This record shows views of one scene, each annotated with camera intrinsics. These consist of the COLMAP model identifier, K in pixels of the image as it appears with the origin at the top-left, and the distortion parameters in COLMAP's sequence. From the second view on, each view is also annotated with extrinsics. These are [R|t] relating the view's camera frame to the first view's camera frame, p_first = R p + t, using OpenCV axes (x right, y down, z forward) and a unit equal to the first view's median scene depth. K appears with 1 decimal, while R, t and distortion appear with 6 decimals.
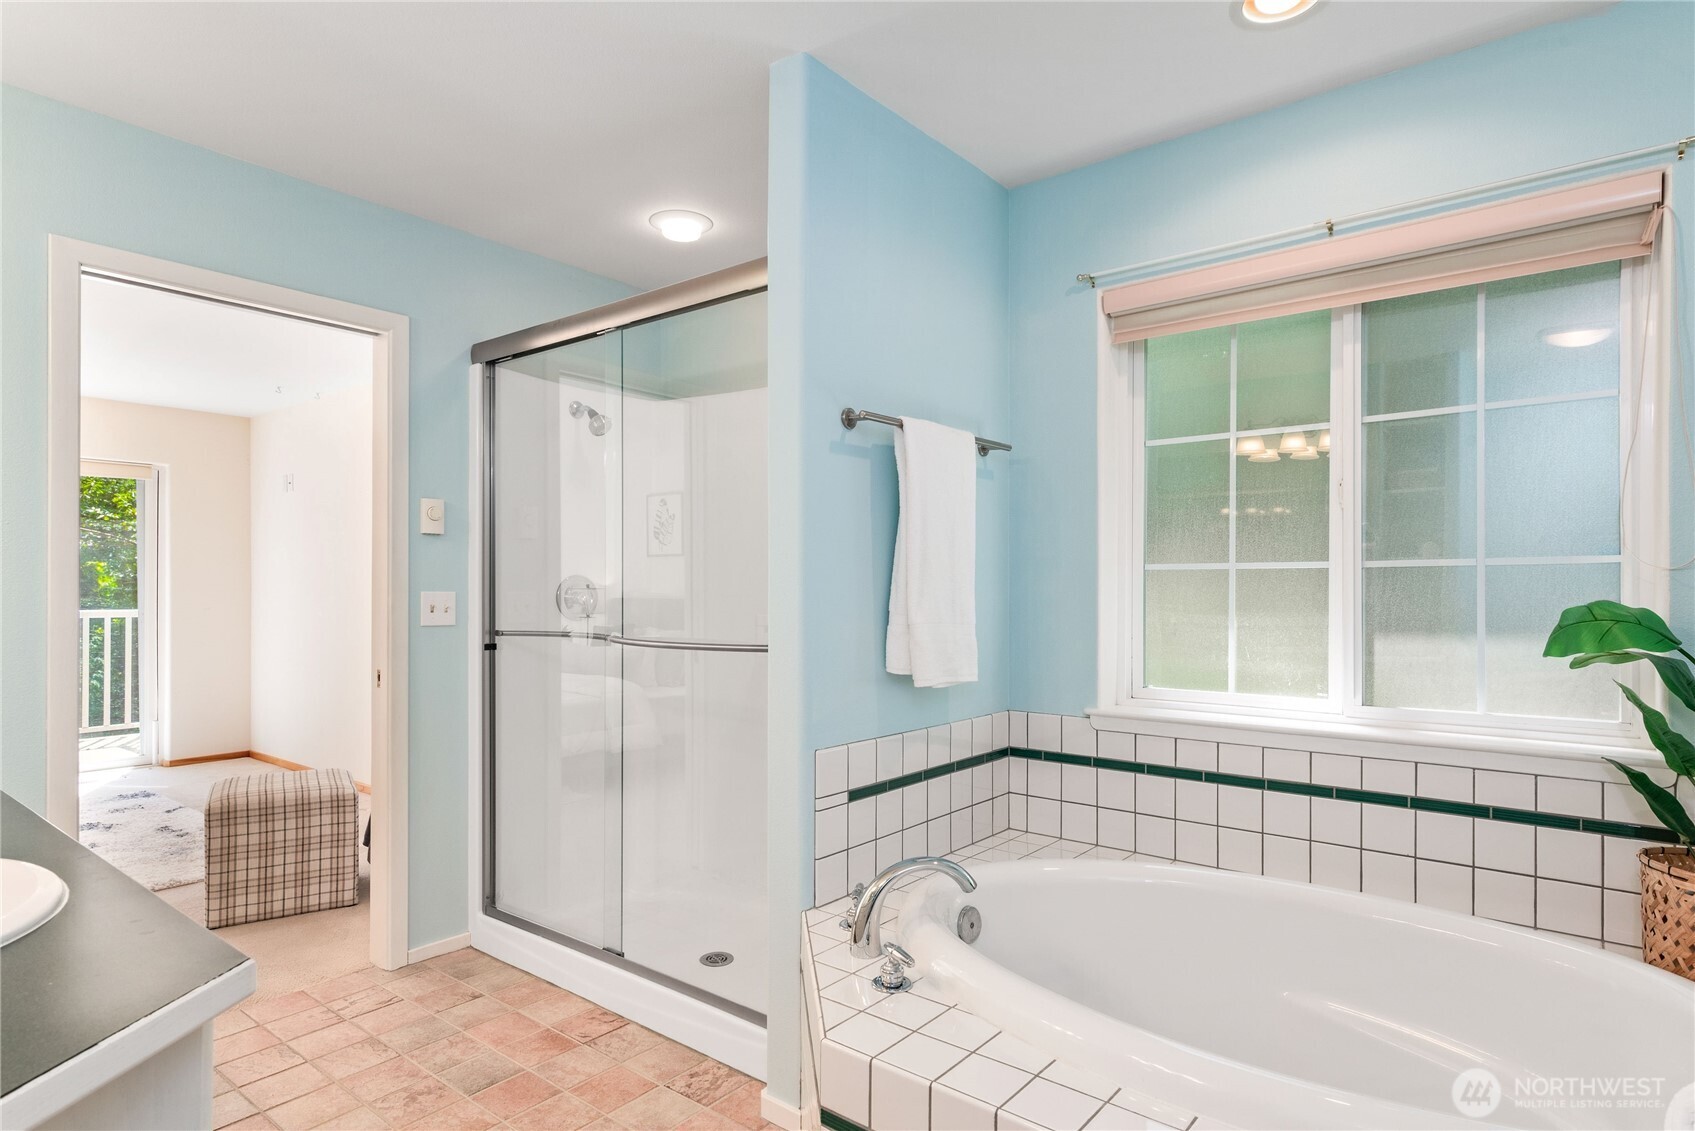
lens RADIAL K [[911.7, 0, 847.5], [0, 911.7, 594.7], [0, 0, 1]] dist [0.004479, 0.001348]
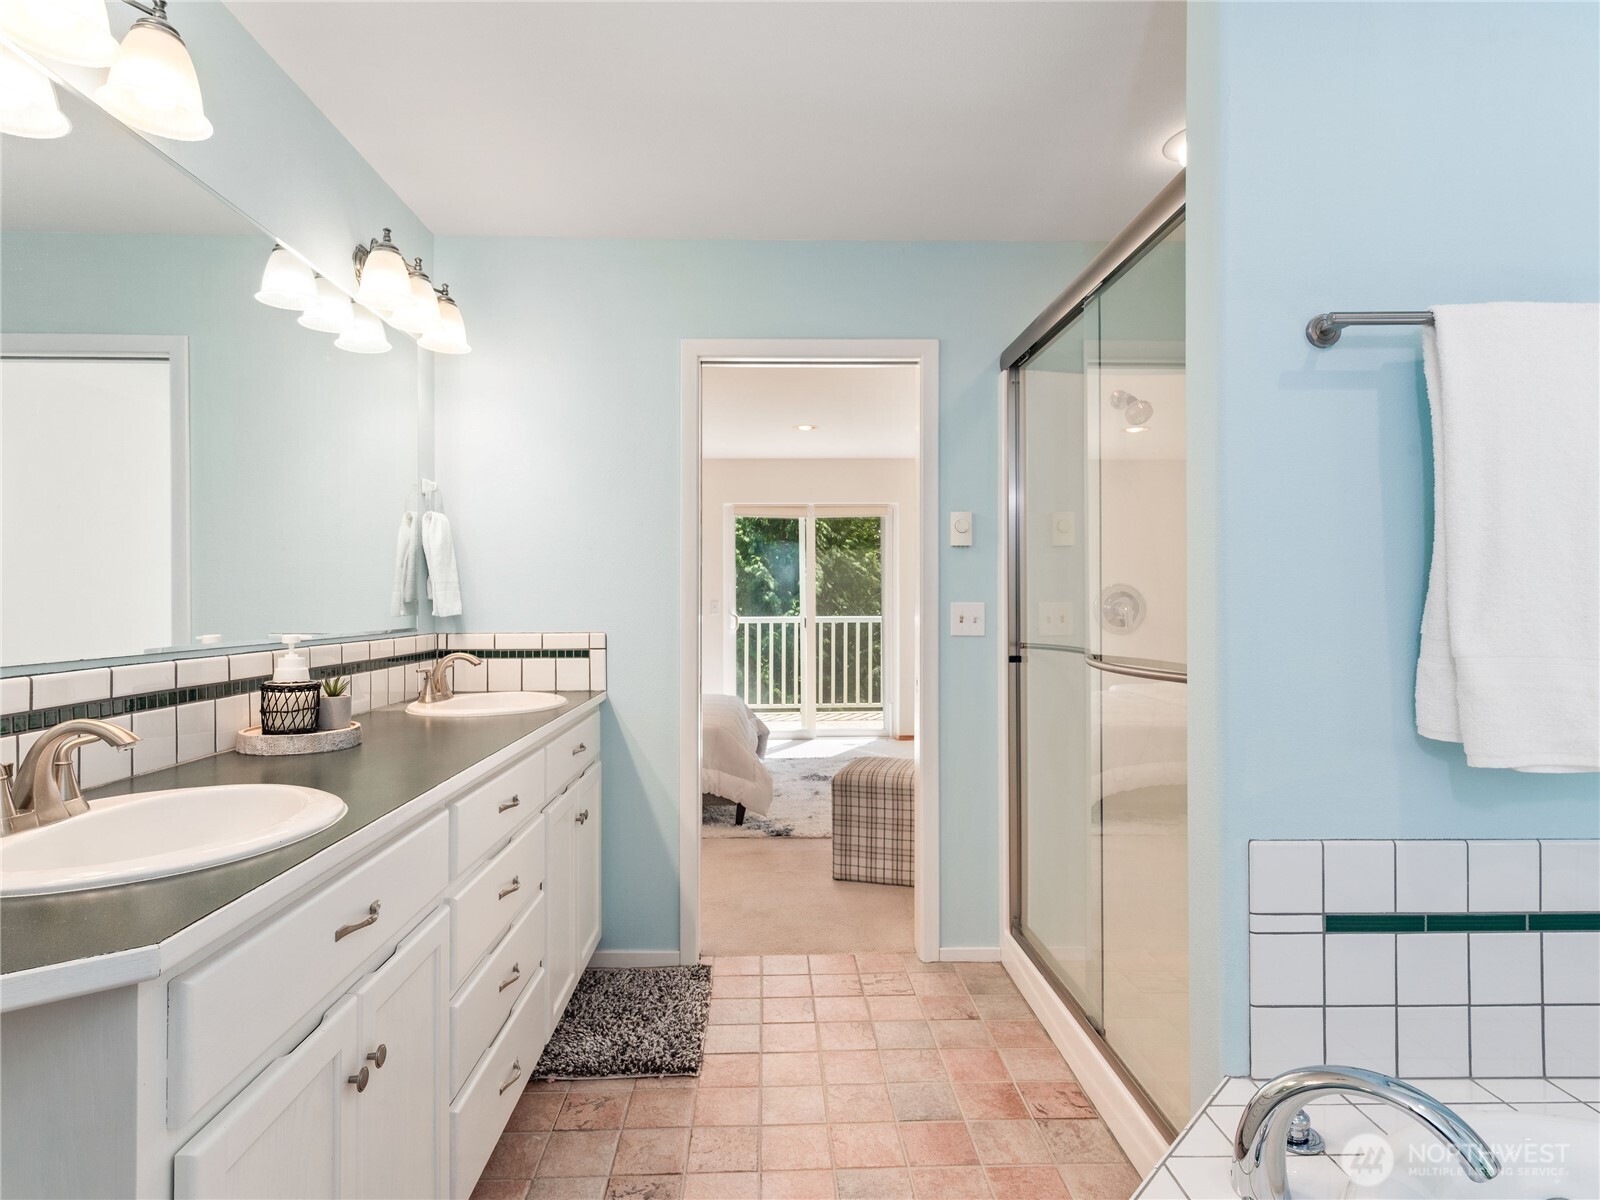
lens RADIAL K [[861.6, 0, 800.0], [0, 861.6, 600.0], [0, 0, 1]] dist [0.014986, -0.001218]
pose [[0.650479, -0.003219, -0.759517, 0.165589], [-0.001022, 0.999986, -0.005114, -0.000871], [0.759524, 0.004103, 0.650467, 0.241025]]
